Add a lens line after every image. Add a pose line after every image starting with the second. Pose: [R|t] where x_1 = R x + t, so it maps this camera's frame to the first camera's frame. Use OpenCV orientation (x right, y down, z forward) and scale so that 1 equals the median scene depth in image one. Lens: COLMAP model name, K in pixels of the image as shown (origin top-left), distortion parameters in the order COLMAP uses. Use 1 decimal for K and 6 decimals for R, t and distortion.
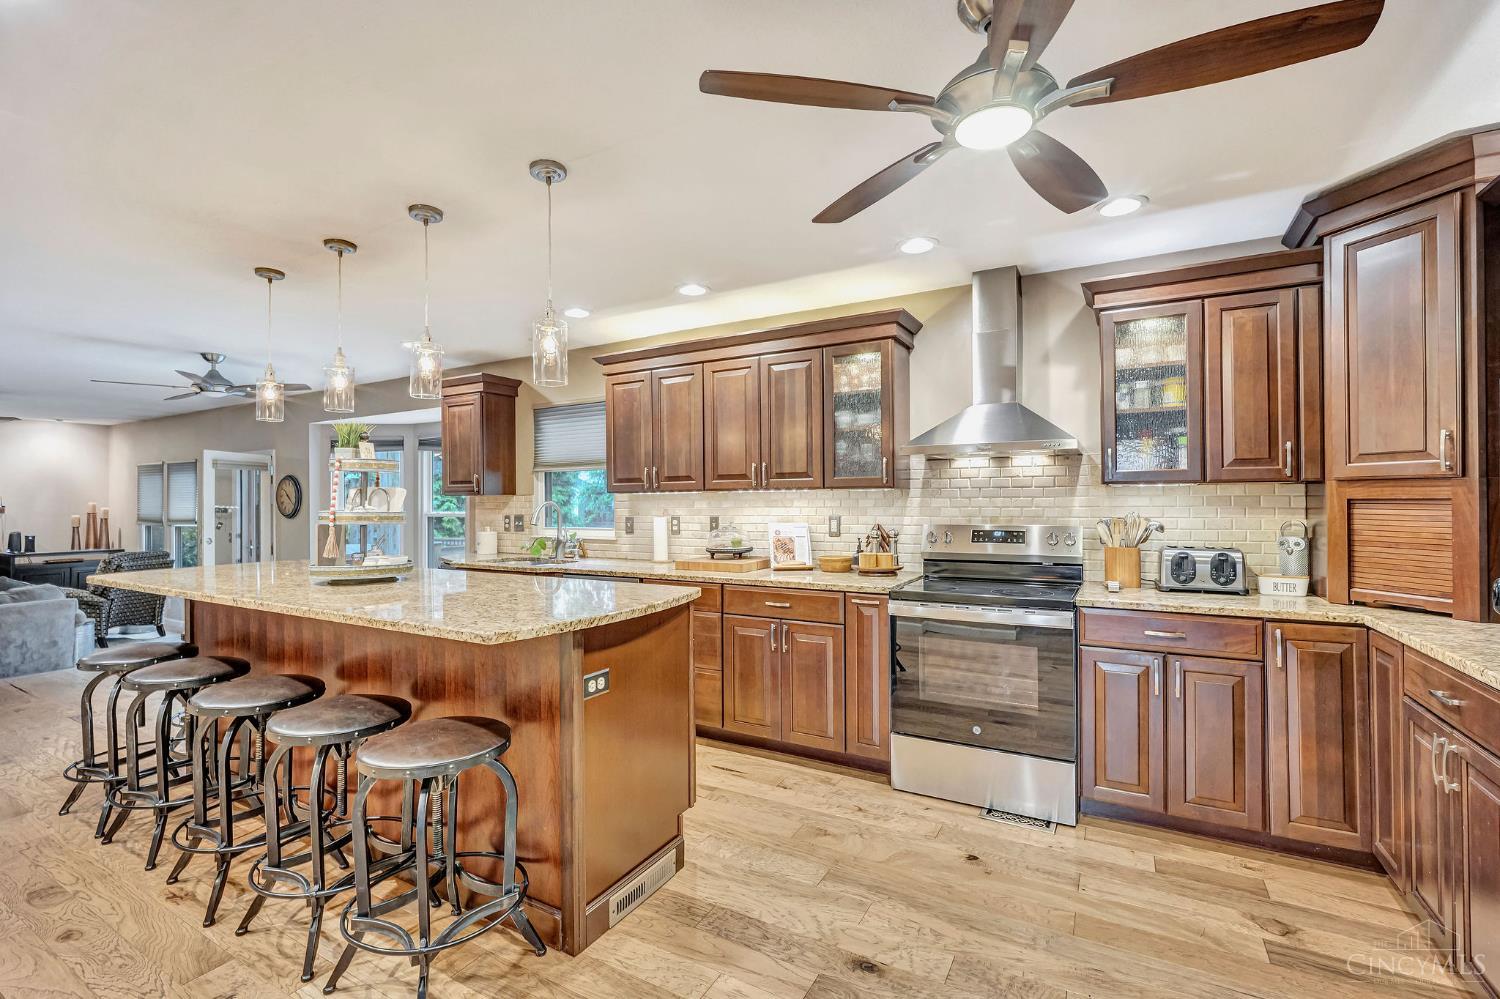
lens RADIAL K [[654.1, 0, 750.3], [0, 654.1, 499.1], [0, 0, 1]] dist [-0.012593, 0.003421]
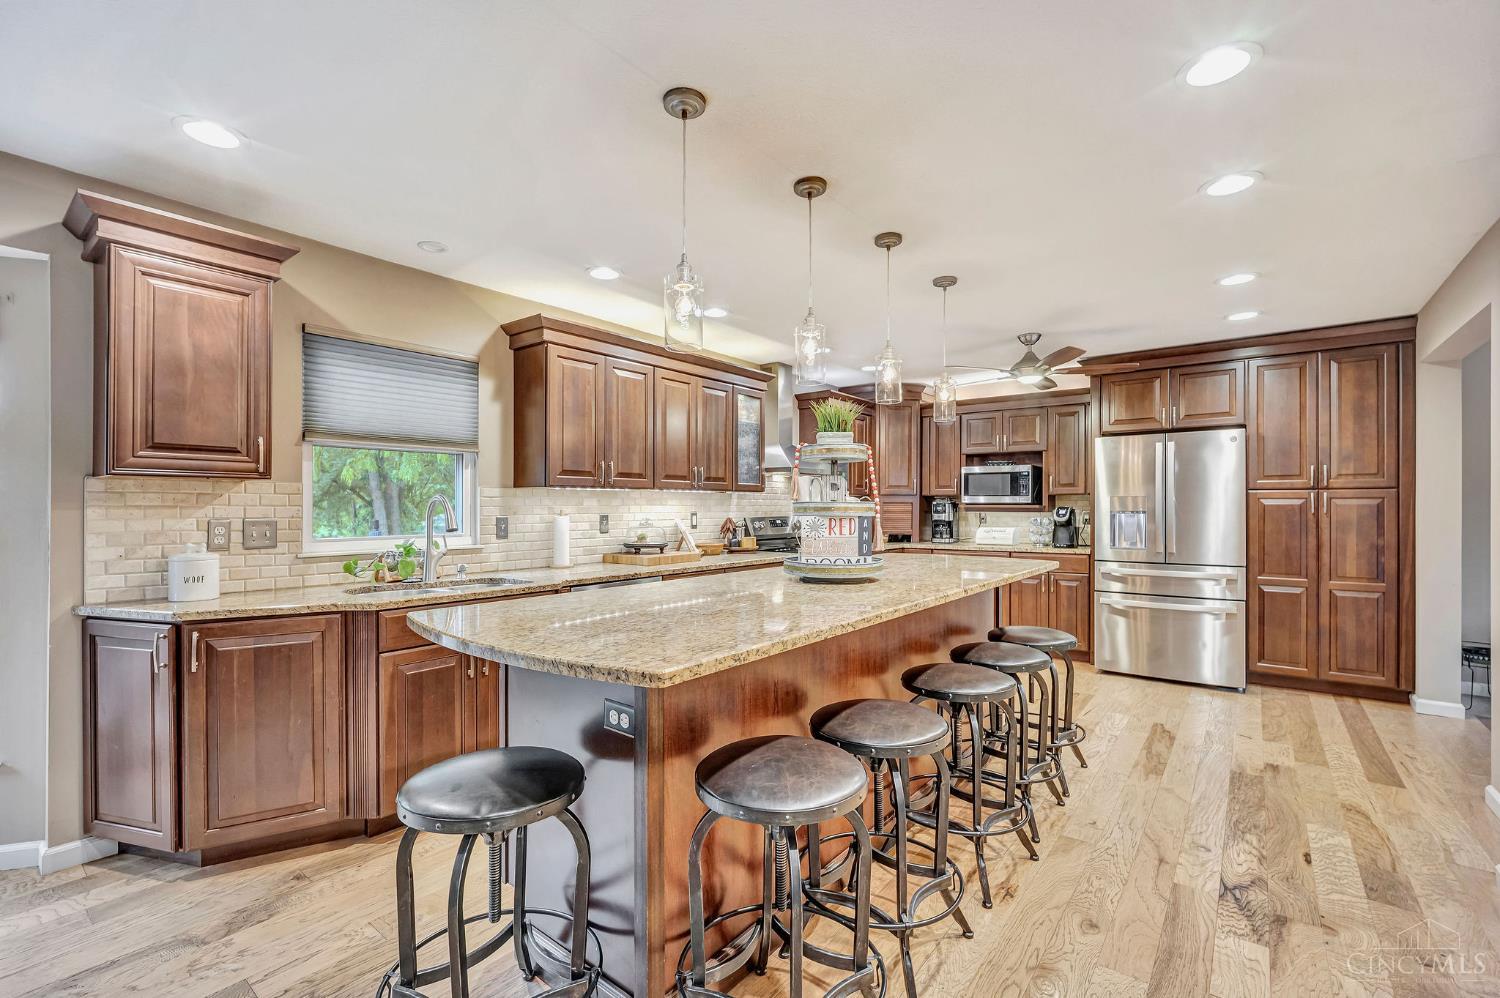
lens RADIAL K [[654.1, 0, 750.3], [0, 654.1, 505.7], [0, 0, 1]] dist [-0.012593, 0.003421]
pose [[0.148663, 0.007204, 0.988862, -1.357654], [-0.004791, 0.999967, -0.006564, 0.025506], [-0.988876, -0.003762, 0.148693, 0.874398]]
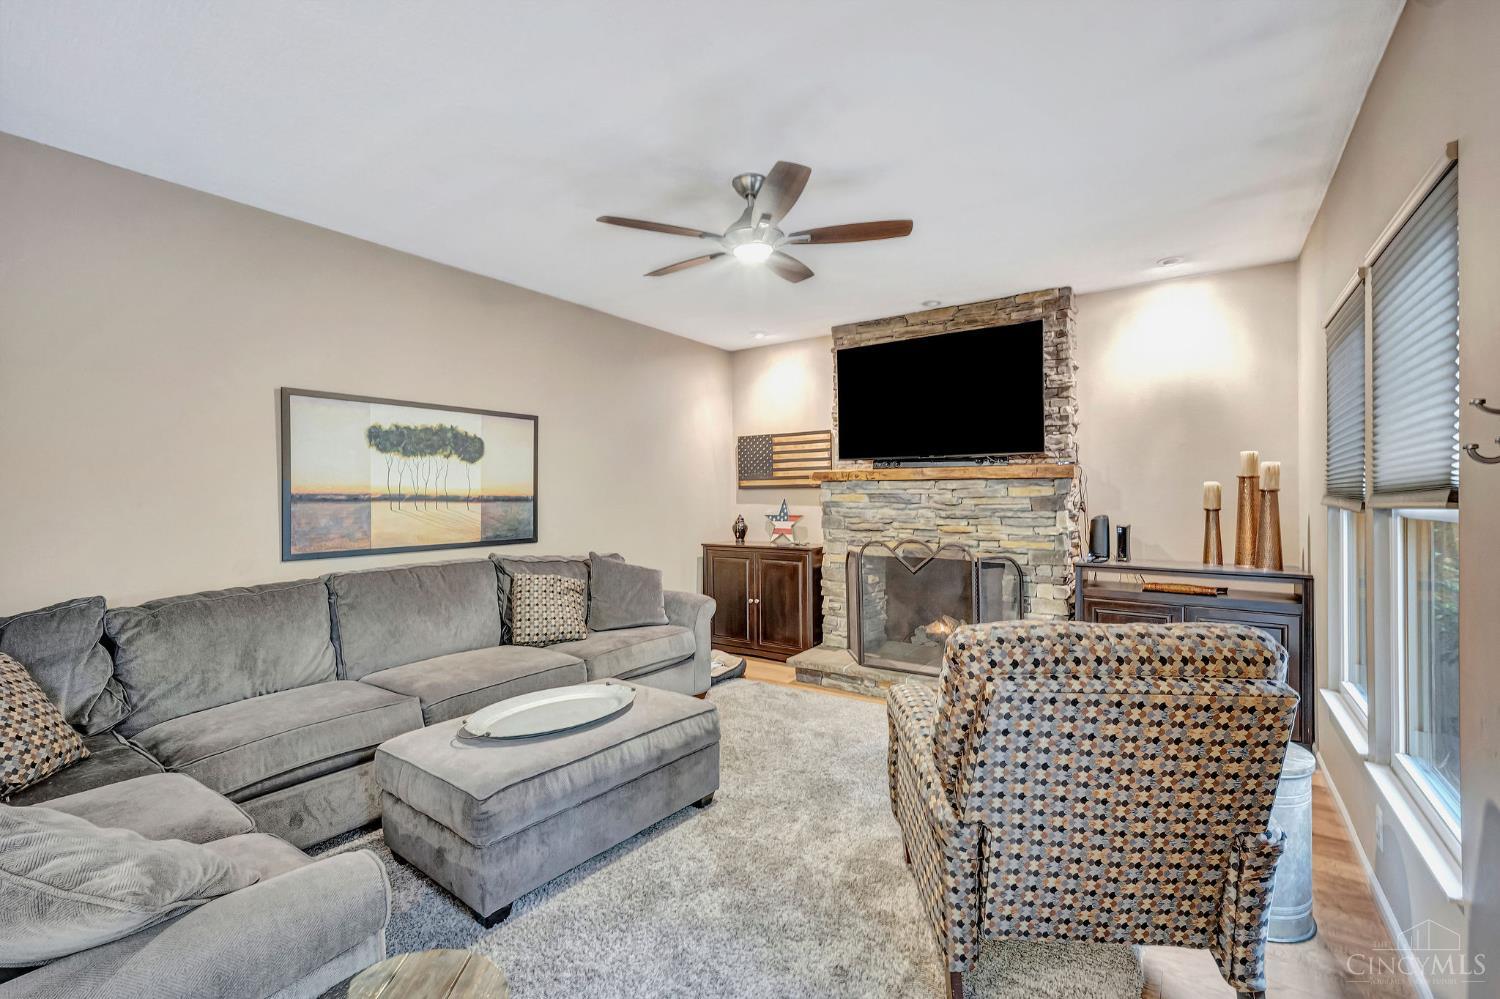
lens RADIAL K [[654.1, 0, 746.2], [0, 654.1, 496.7], [0, 0, 1]] dist [-0.012593, 0.003421]
pose [[-0.100561, 0.004277, -0.994922, -1.674898], [0.009966, 0.999945, 0.003291, 0.084271], [0.994881, -0.009584, -0.100598, 2.101639]]
